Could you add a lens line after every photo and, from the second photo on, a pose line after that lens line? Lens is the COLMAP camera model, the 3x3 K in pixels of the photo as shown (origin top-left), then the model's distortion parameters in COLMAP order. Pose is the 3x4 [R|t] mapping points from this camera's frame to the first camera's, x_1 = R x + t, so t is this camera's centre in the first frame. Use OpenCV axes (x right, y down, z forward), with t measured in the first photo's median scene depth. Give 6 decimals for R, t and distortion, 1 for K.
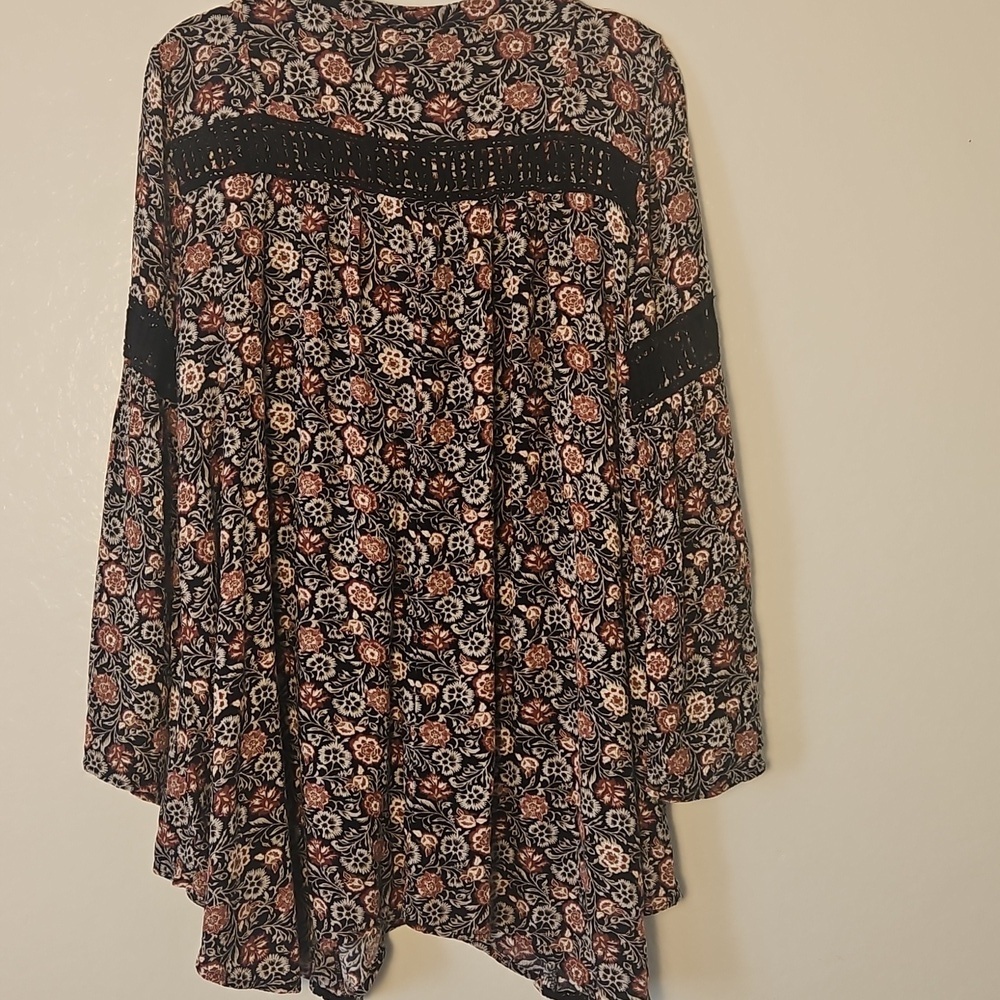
lens RADIAL K [[1211.2, 0, 499.6], [0, 1211.2, 495.7], [0, 0, 1]] dist [0.027563, 0.000000]
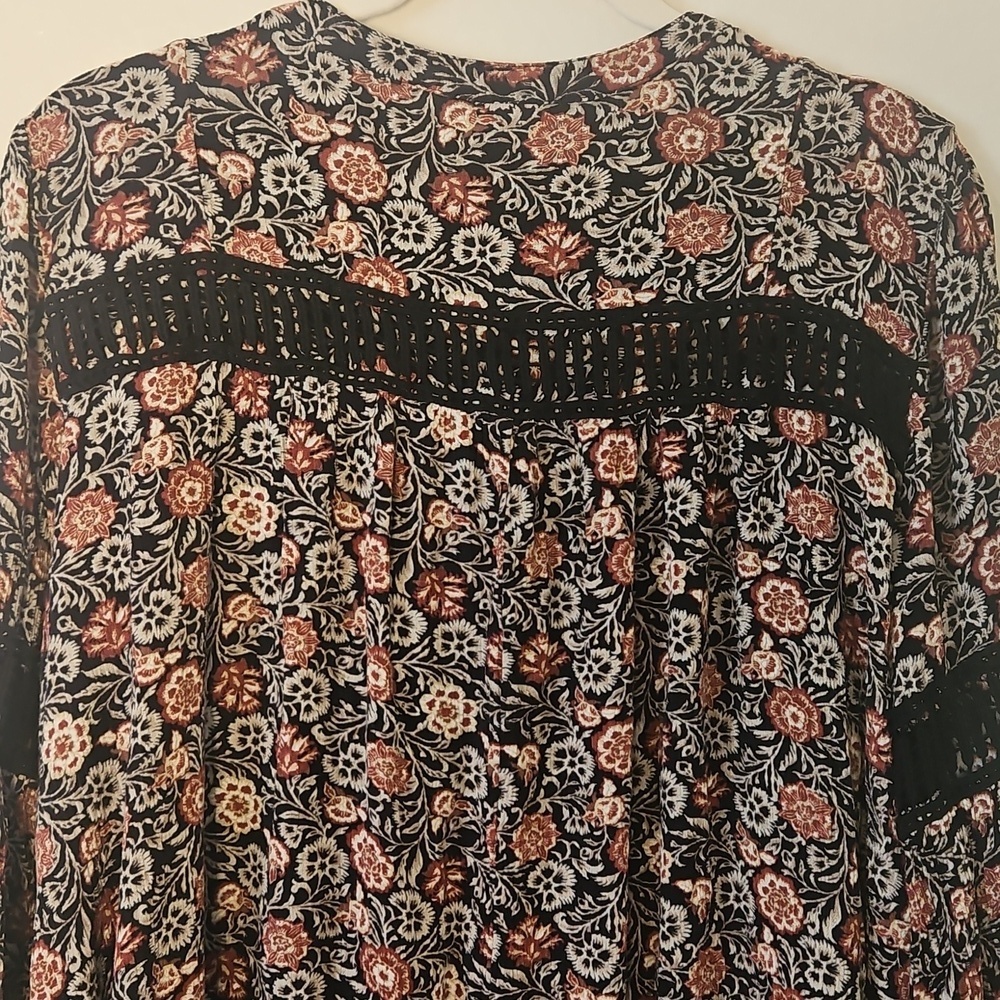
lens RADIAL K [[1211.2, 0, 500.2], [0, 1211.2, 505.9], [0, 0, 1]] dist [0.027563, 0.000000]
pose [[0.999677, 0.024161, 0.007853, -0.071711], [-0.023890, 0.999171, -0.032968, -0.186669], [-0.008643, 0.032770, 0.999426, 0.464776]]
